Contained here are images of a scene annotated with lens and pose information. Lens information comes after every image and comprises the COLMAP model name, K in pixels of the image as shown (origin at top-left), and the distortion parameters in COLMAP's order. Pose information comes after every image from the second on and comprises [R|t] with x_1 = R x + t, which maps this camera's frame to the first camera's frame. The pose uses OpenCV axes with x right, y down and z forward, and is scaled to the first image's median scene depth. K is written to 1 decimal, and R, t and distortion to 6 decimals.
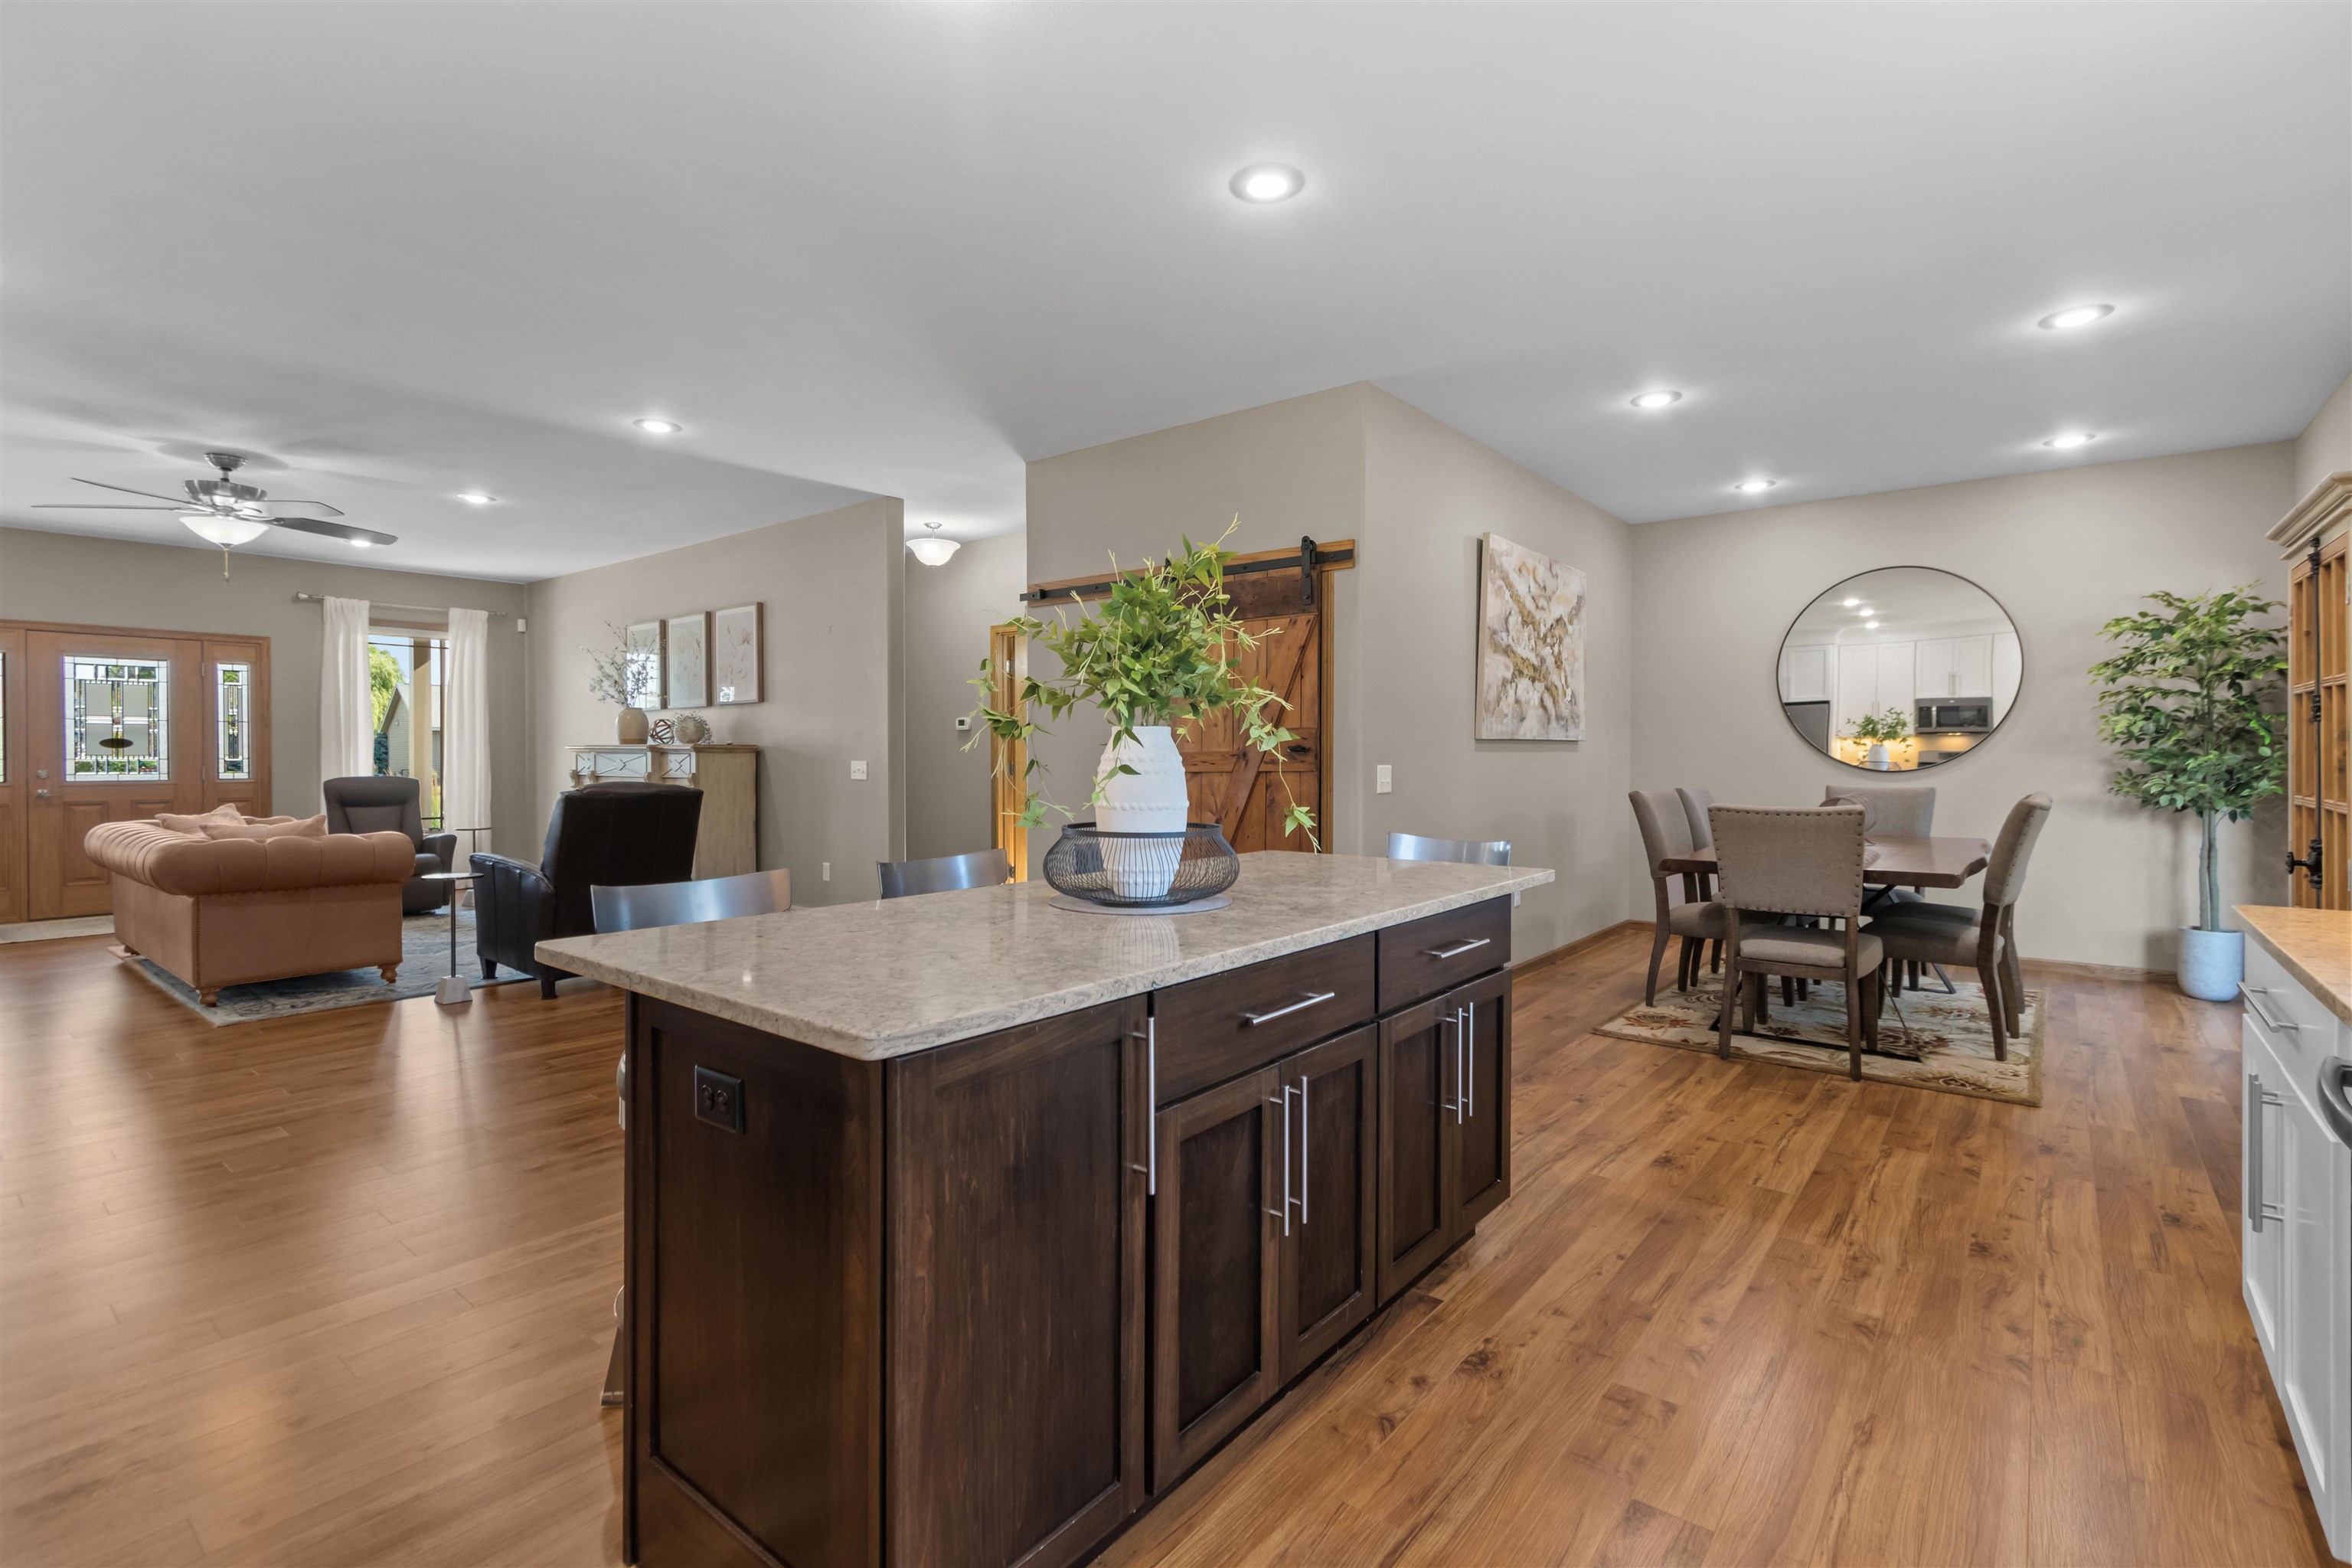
lens RADIAL K [[1069.5, 0, 1183.5], [0, 1069.5, 748.1], [0, 0, 1]] dist [0.013678, -0.007178]
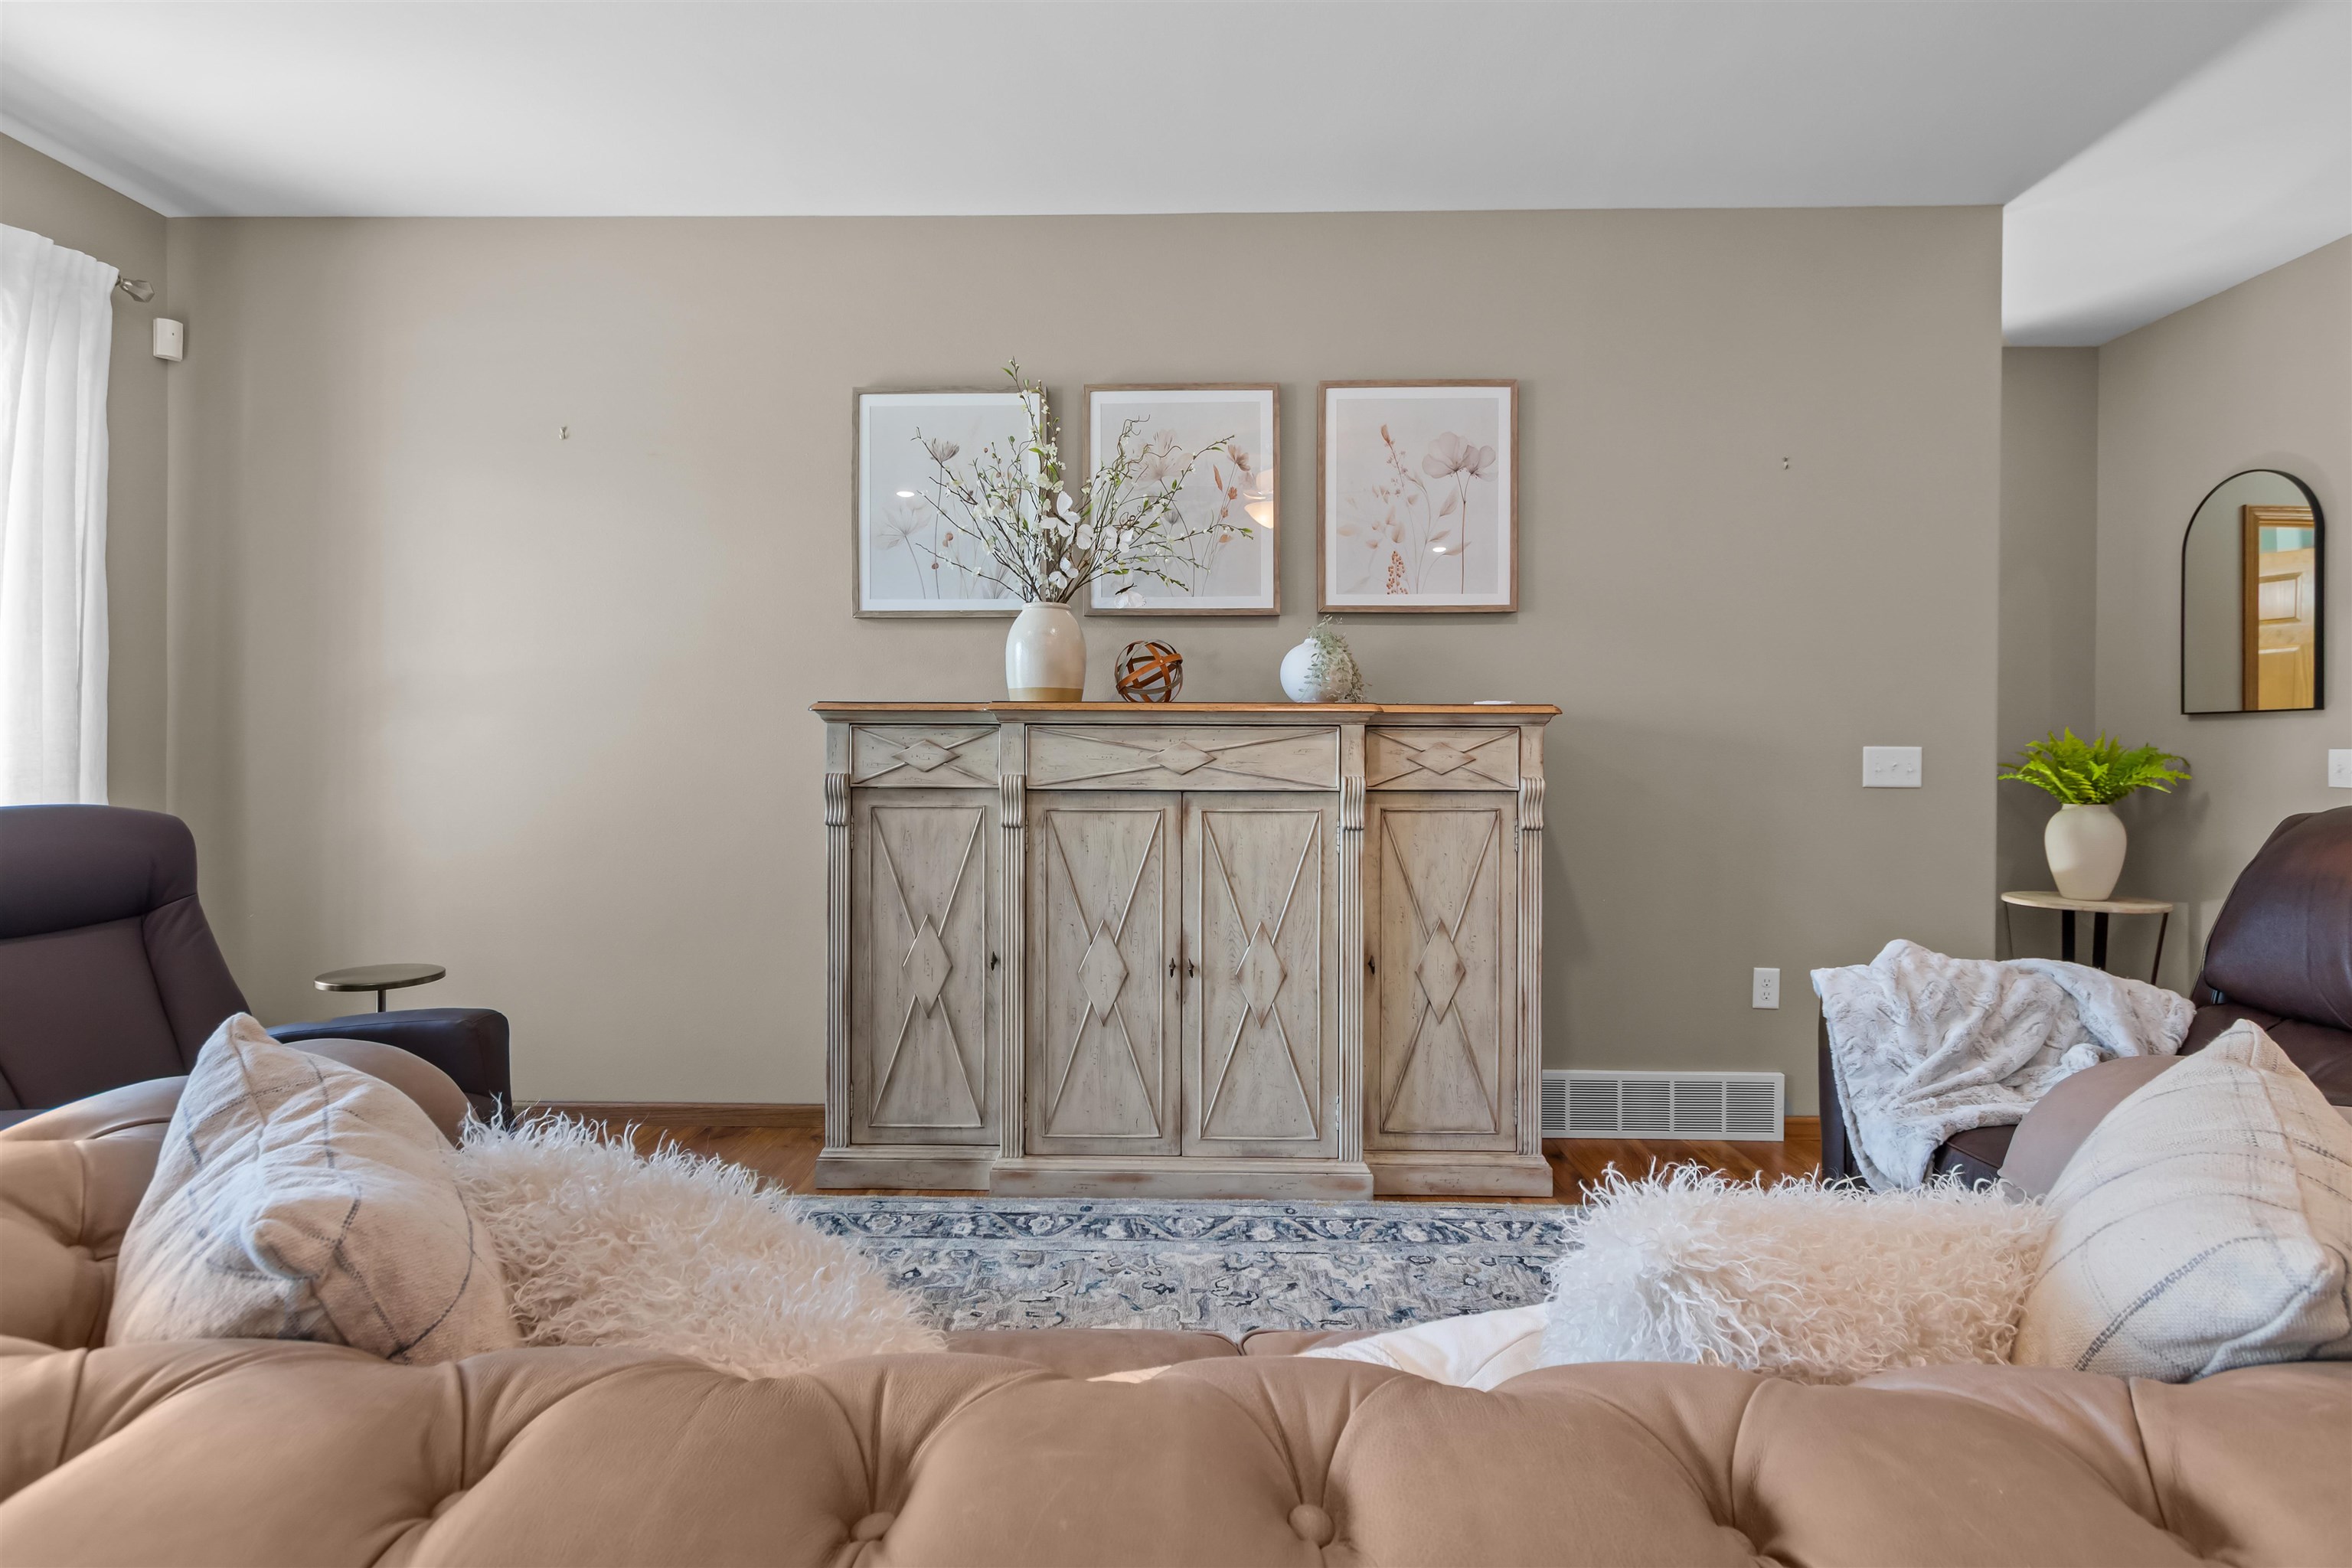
lens RADIAL K [[1181.9, 0, 1161.1], [0, 1181.9, 743.1], [0, 0, 1]] dist [0.004638, 0.000063]
pose [[0.794968, 0.004087, 0.606637, -1.529008], [-0.004623, 0.999989, -0.000679, 0.020944], [-0.606634, -0.002265, 0.794978, 1.357394]]
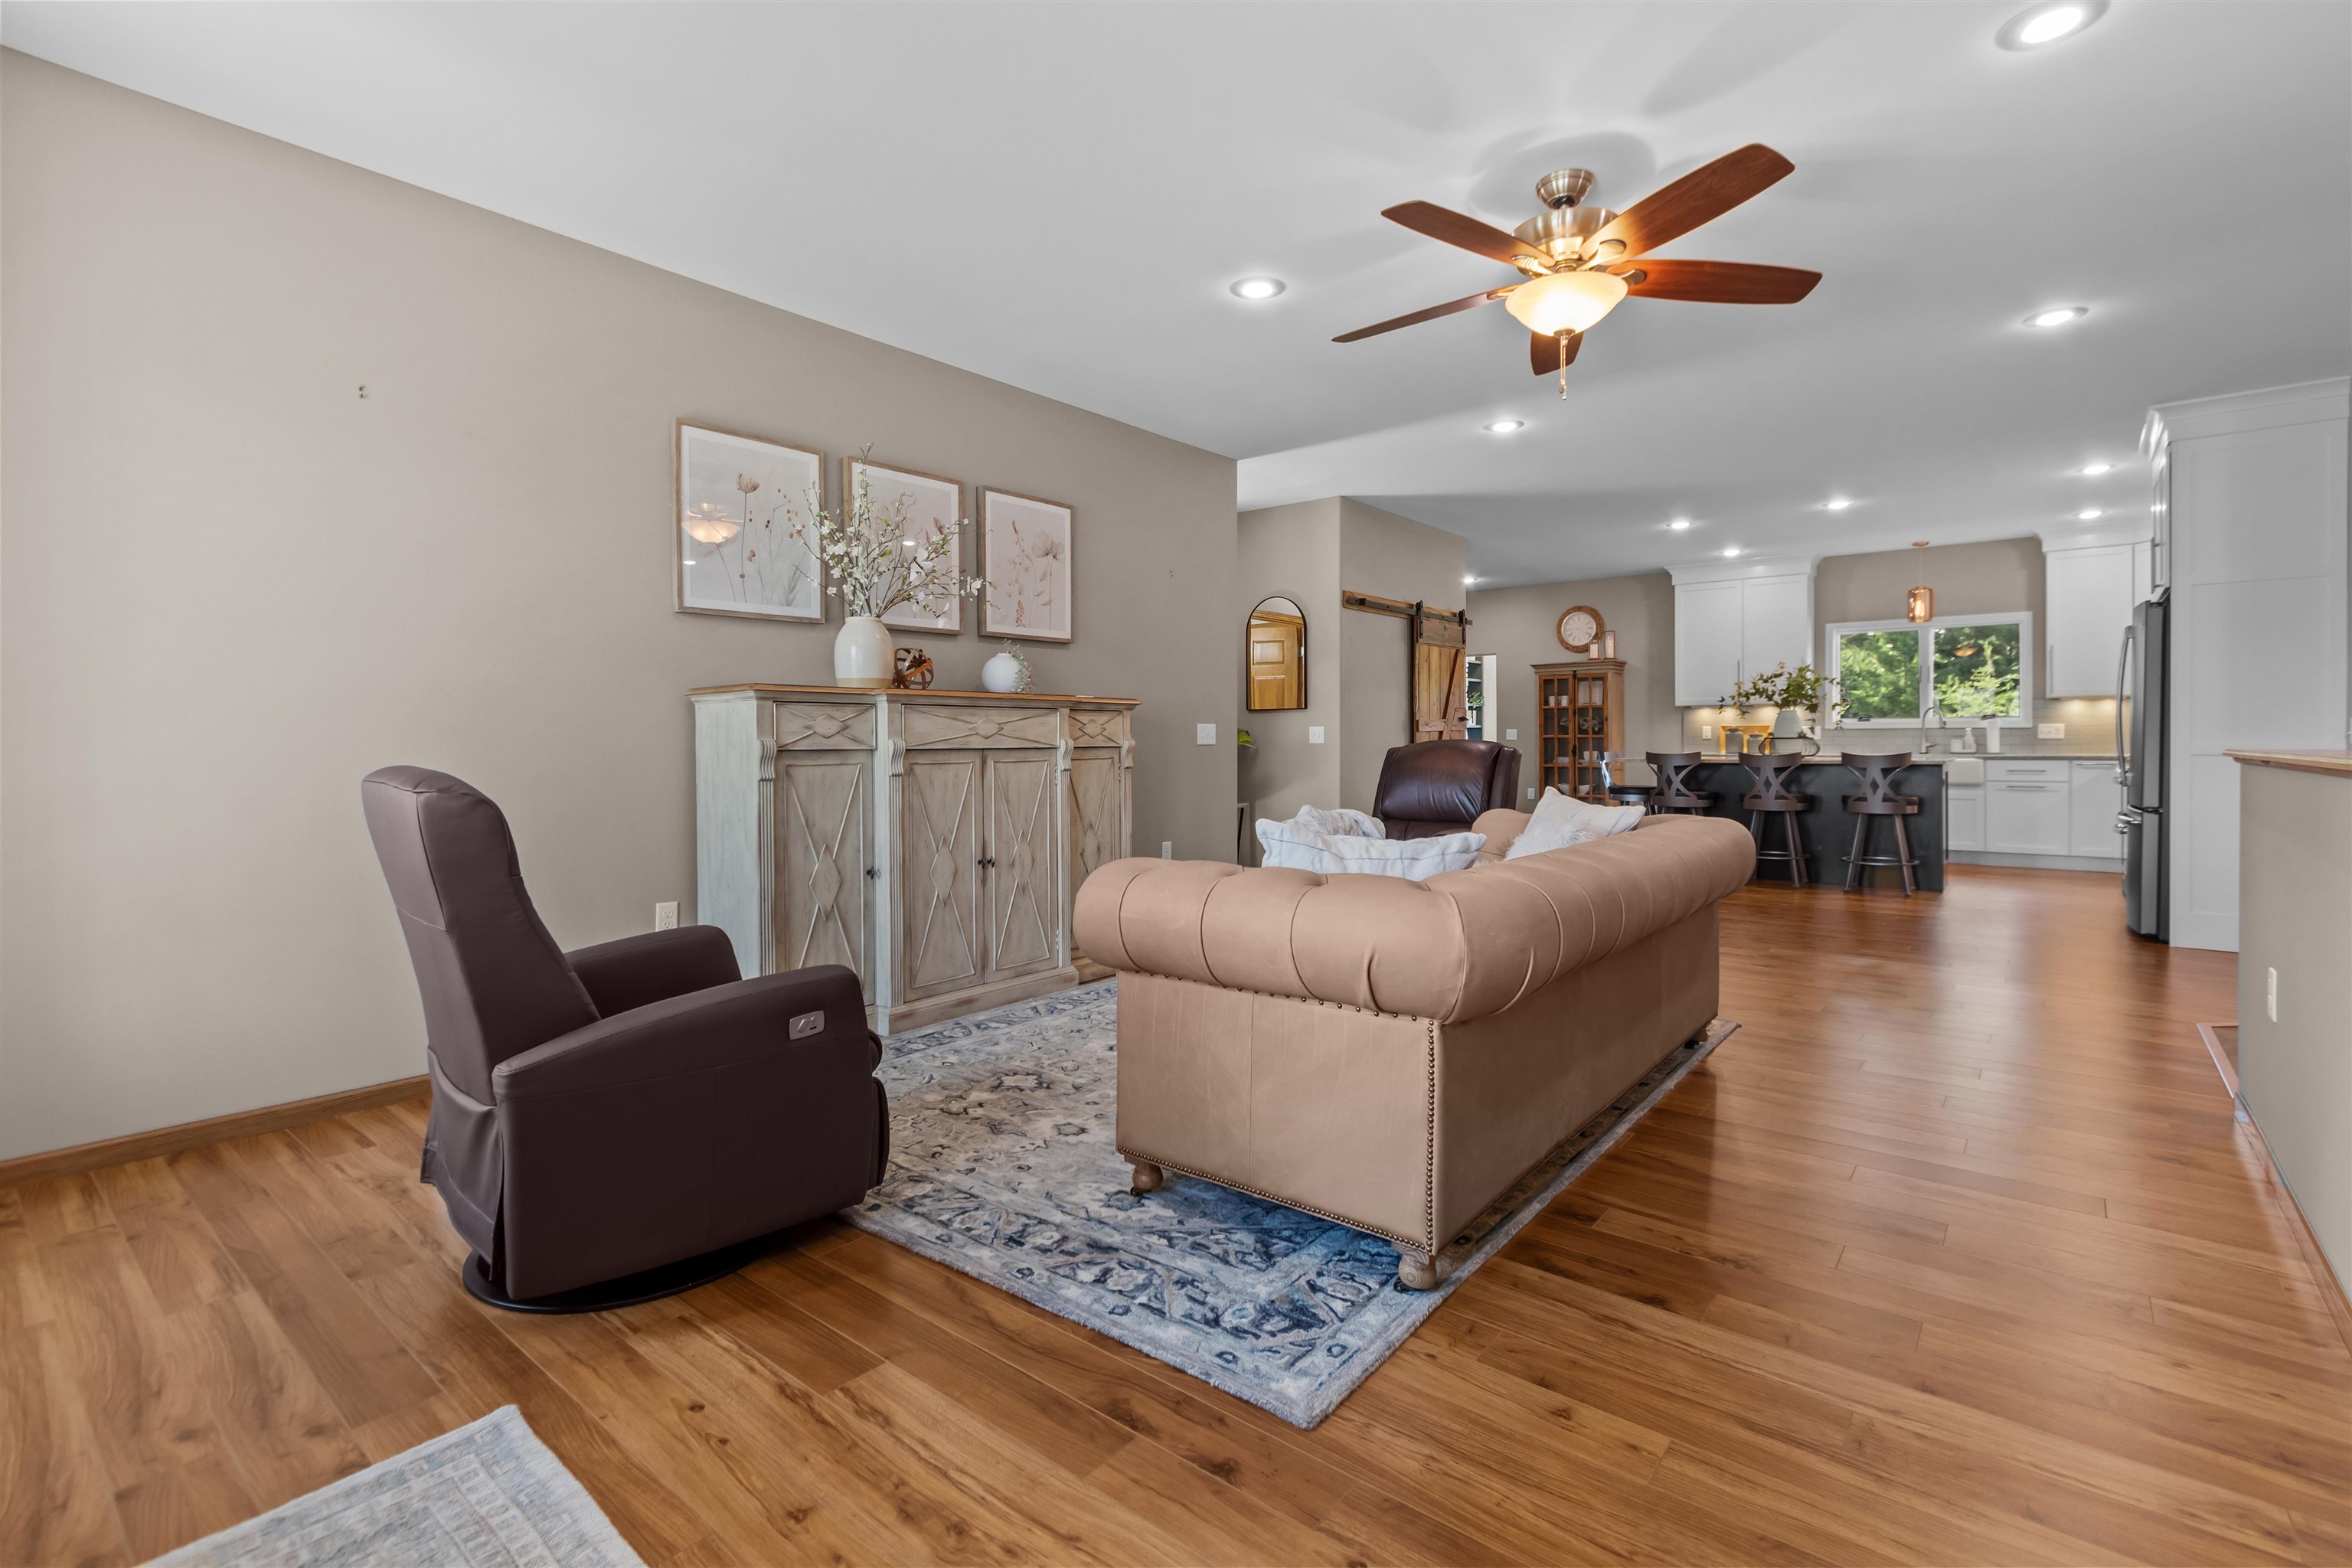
lens RADIAL K [[1062.9, 0, 1175.8], [0, 1062.9, 751.4], [0, 0, 1]] dist [0.000592, 0.000114]
pose [[0.017019, -0.010893, 0.999796, -2.146346], [0.002943, 0.999937, 0.010844, 0.043643], [-0.999851, 0.002758, 0.017050, 1.764867]]
